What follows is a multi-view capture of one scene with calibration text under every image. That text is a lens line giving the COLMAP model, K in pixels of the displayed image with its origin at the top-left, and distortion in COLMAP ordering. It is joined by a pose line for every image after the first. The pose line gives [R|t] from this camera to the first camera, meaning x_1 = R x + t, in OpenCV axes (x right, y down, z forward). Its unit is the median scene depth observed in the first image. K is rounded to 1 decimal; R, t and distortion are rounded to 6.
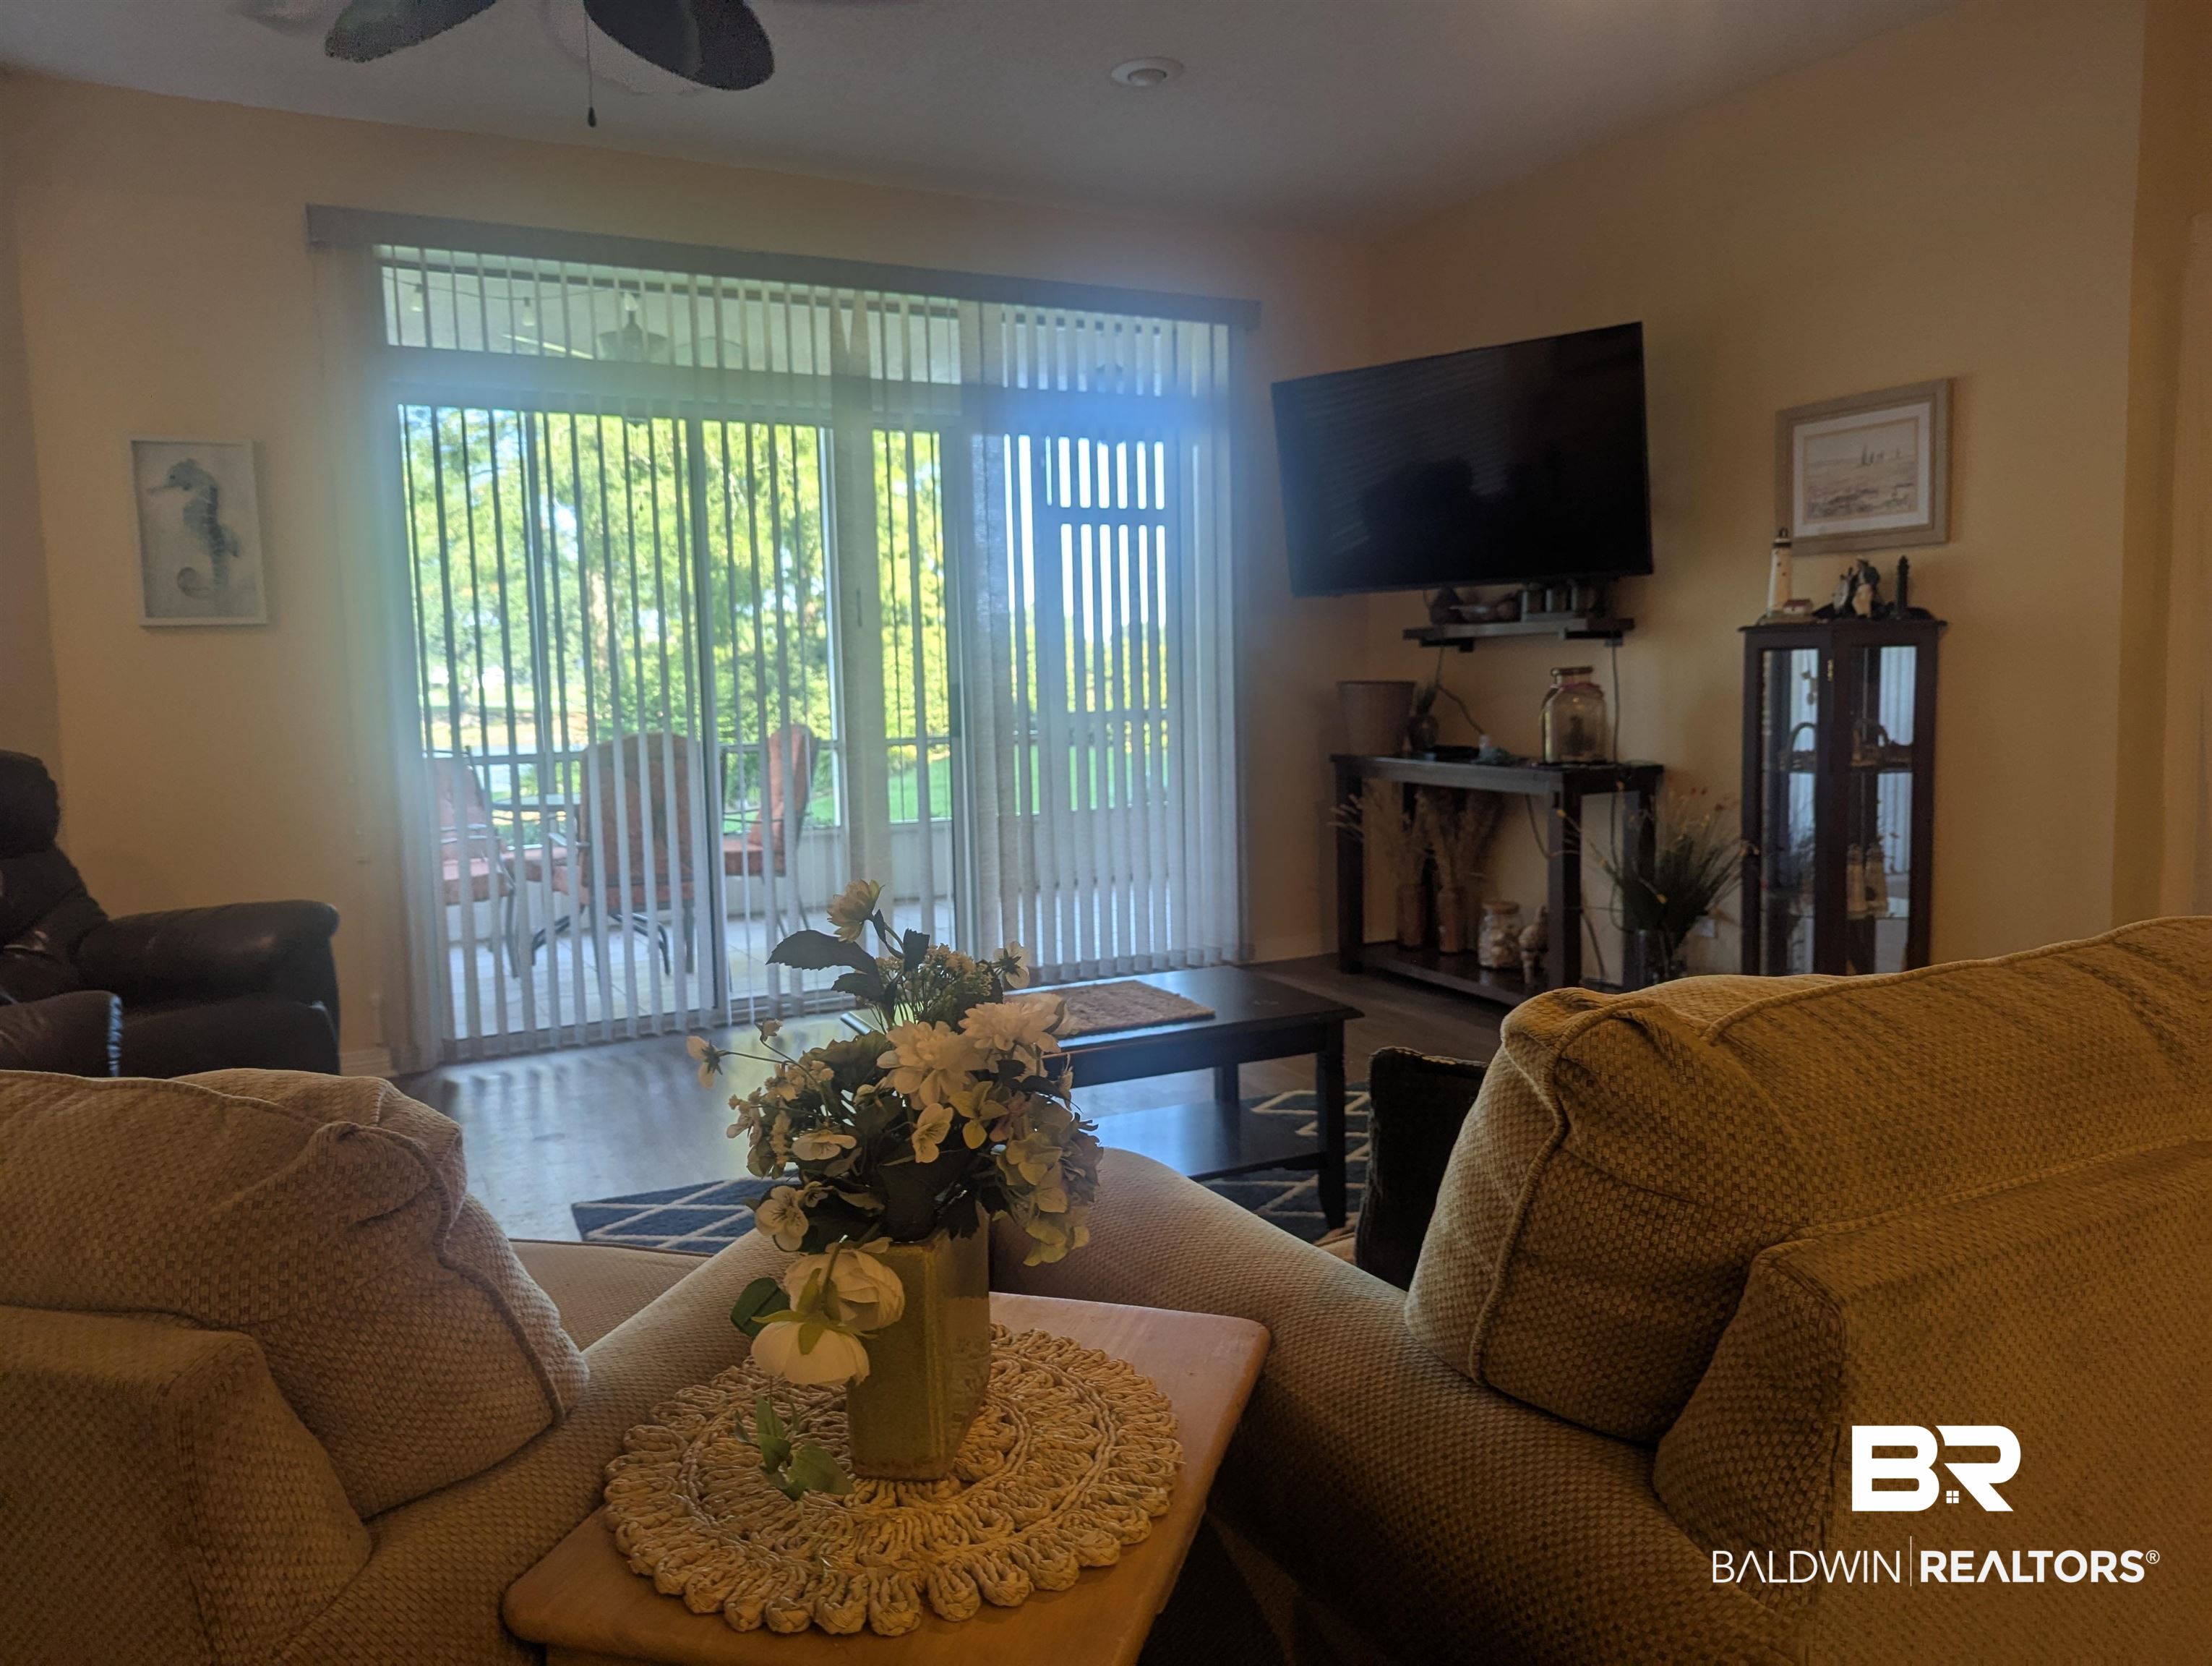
lens RADIAL K [[1555.8, 0, 1097.9], [0, 1555.8, 829.8], [0, 0, 1]] dist [0.058197, -0.060522]
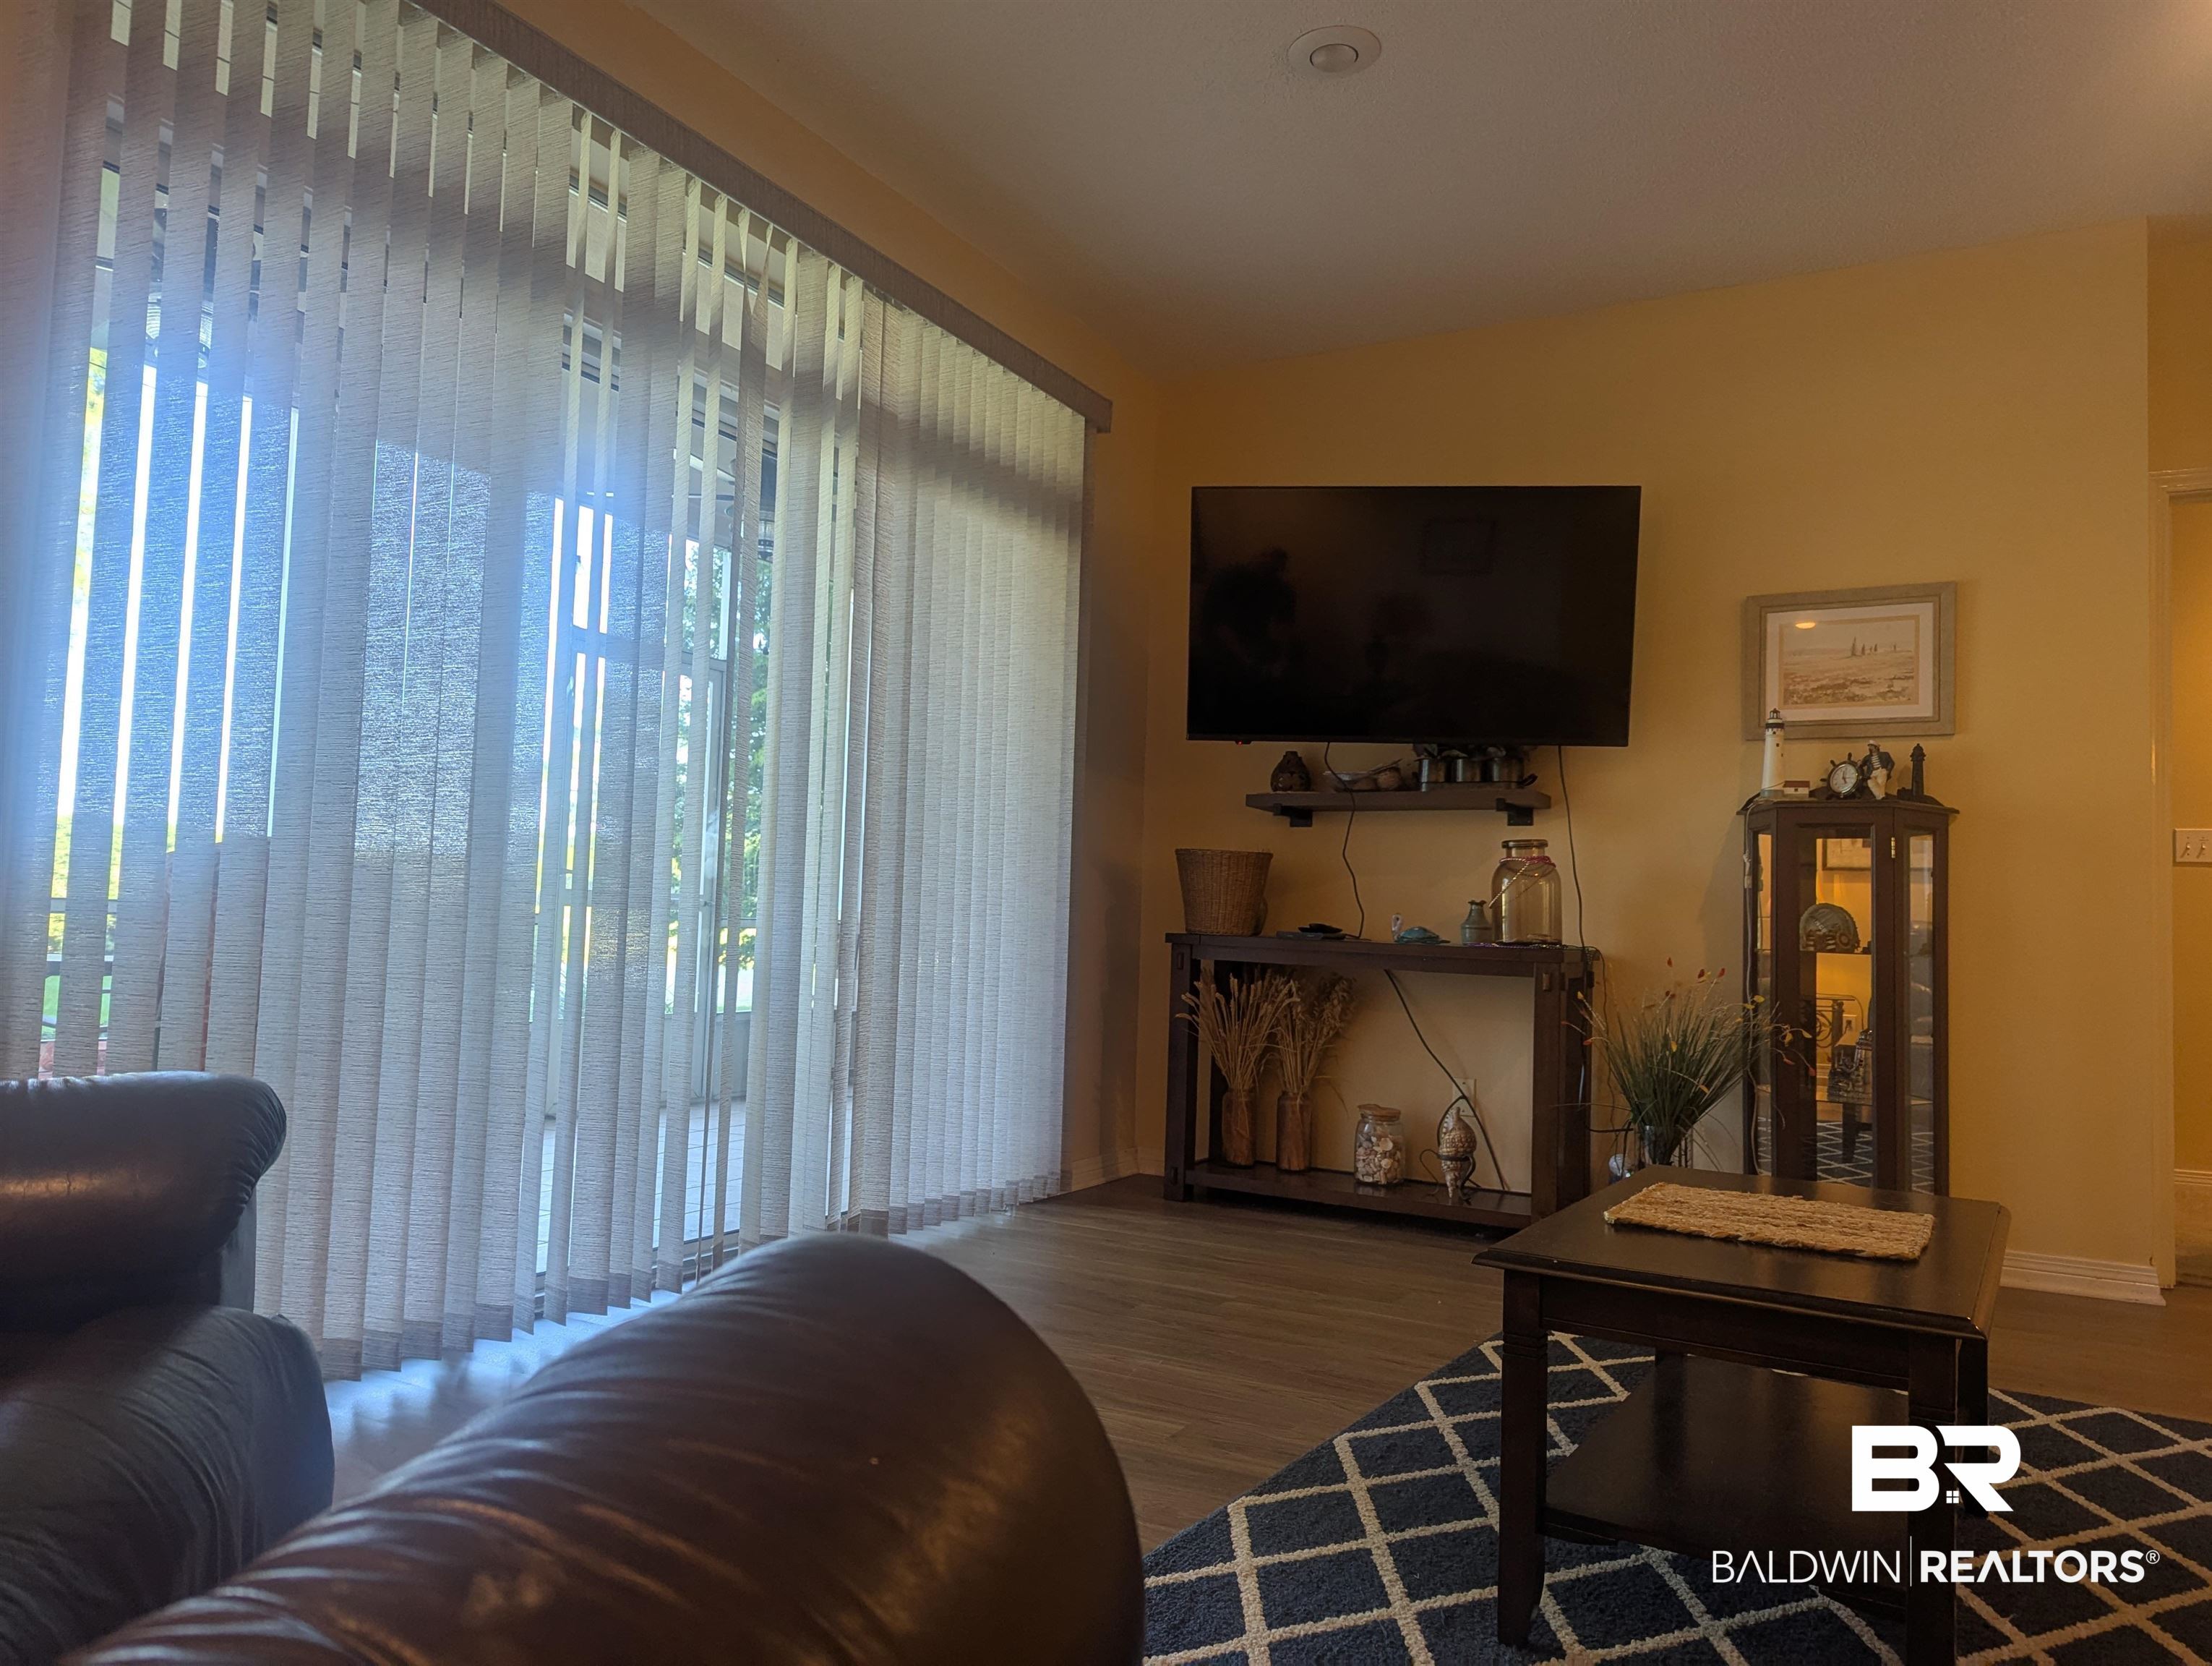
lens RADIAL K [[1555.8, 0, 1097.9], [0, 1555.8, 829.8], [0, 0, 1]] dist [0.058197, -0.060522]
pose [[0.822934, 0.085171, 0.561717, -0.467358], [0.004154, 0.987771, -0.155858, 0.035874], [-0.568122, 0.130595, 0.812516, 0.448322]]
